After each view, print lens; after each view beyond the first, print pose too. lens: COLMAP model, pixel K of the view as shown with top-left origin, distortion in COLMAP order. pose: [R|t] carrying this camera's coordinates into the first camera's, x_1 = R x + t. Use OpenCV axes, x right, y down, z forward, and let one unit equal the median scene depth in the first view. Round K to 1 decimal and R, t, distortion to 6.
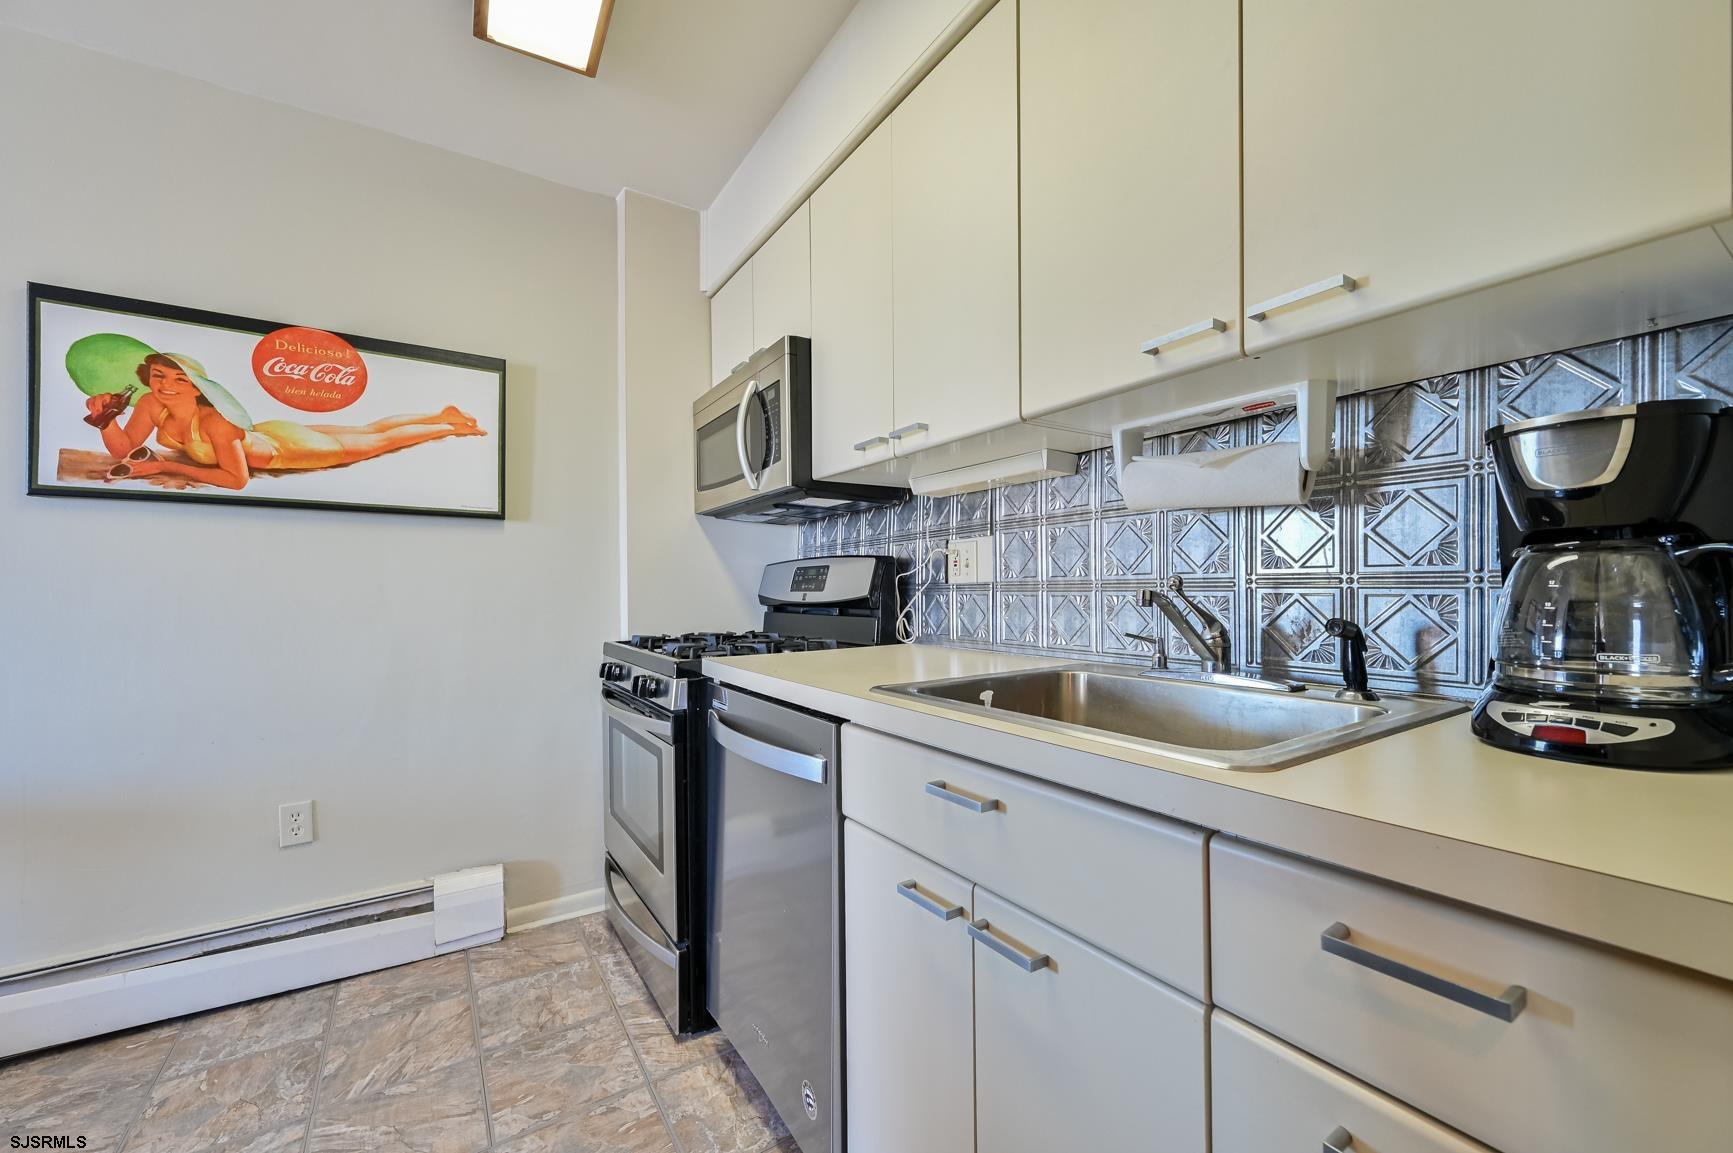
lens RADIAL K [[681.3, 0, 866.9], [0, 681.3, 587.8], [0, 0, 1]] dist [-0.001198, -0.000020]
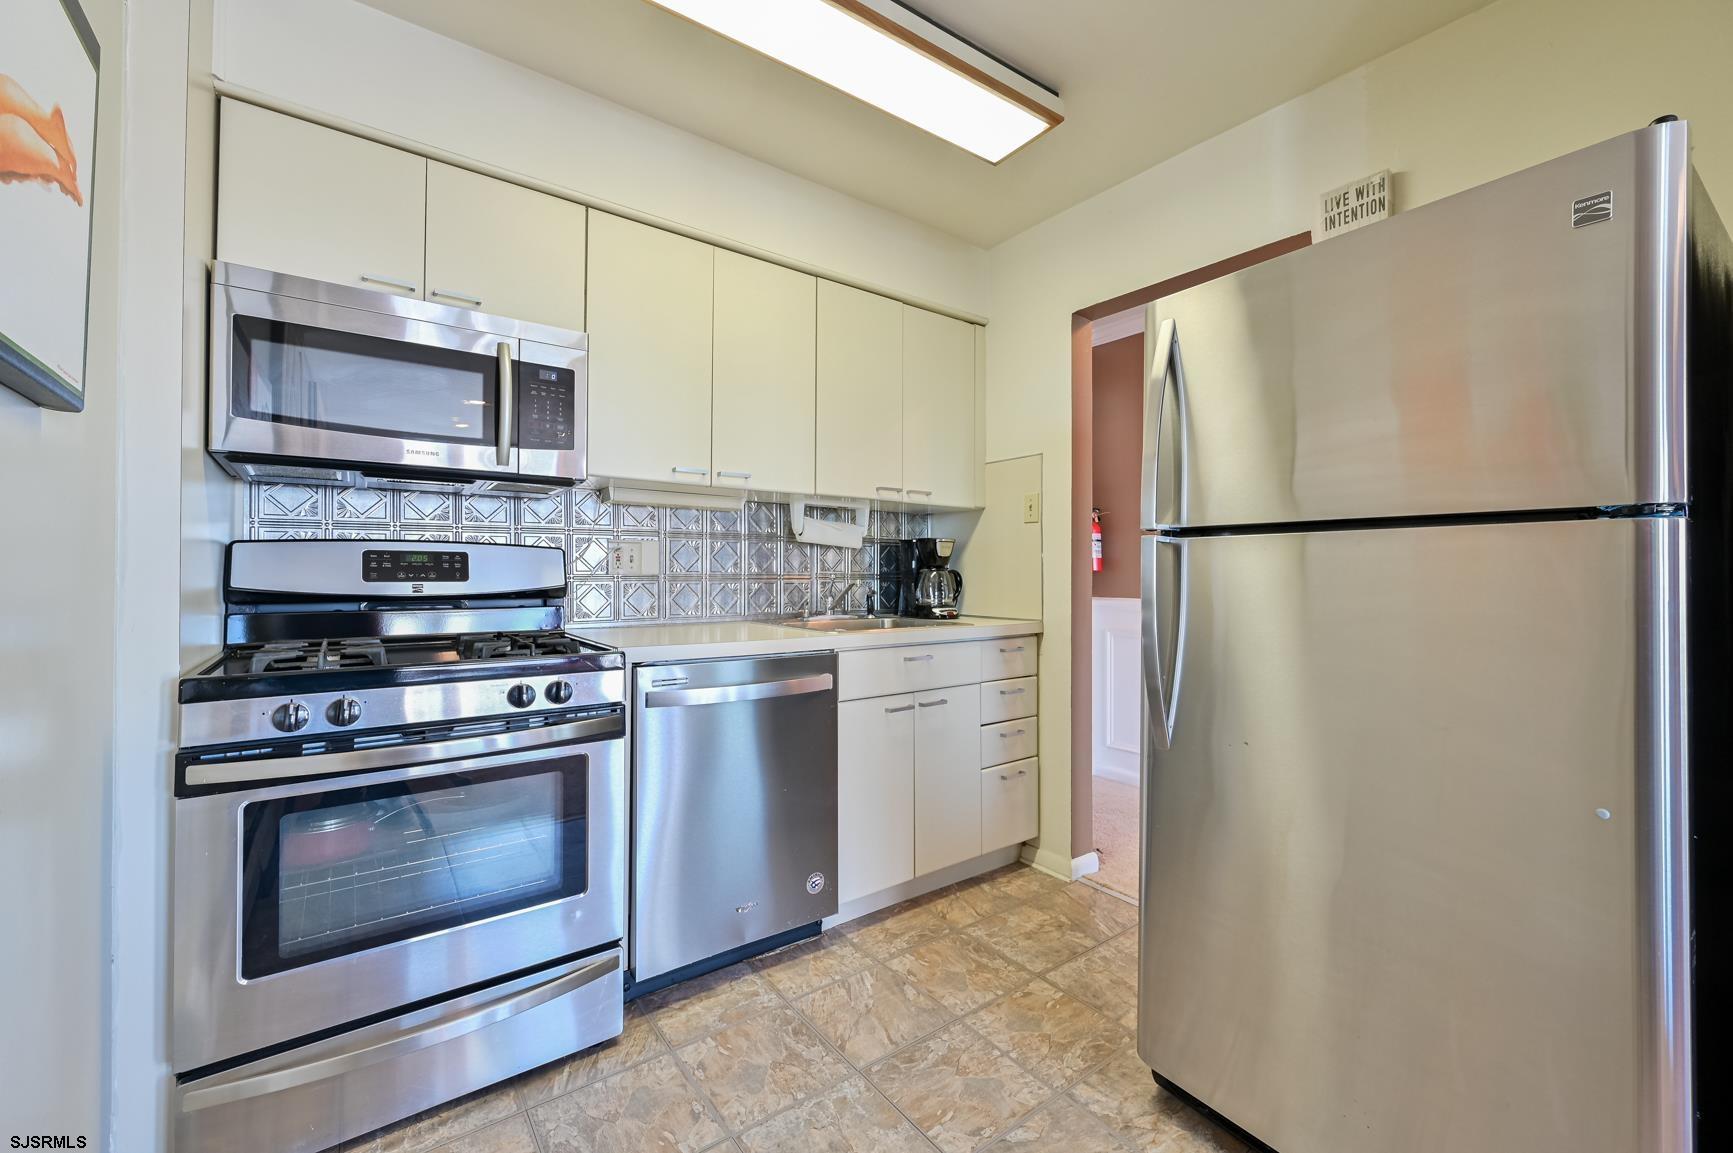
lens RADIAL K [[695.5, 0, 863.5], [0, 695.5, 566.0], [0, 0, 1]] dist [-0.001426, -0.000218]
pose [[-0.063368, 0.020293, 0.997784, -1.374428], [-0.003120, 0.999784, -0.020532, 0.003090], [-0.997985, -0.004414, -0.063291, 0.750945]]
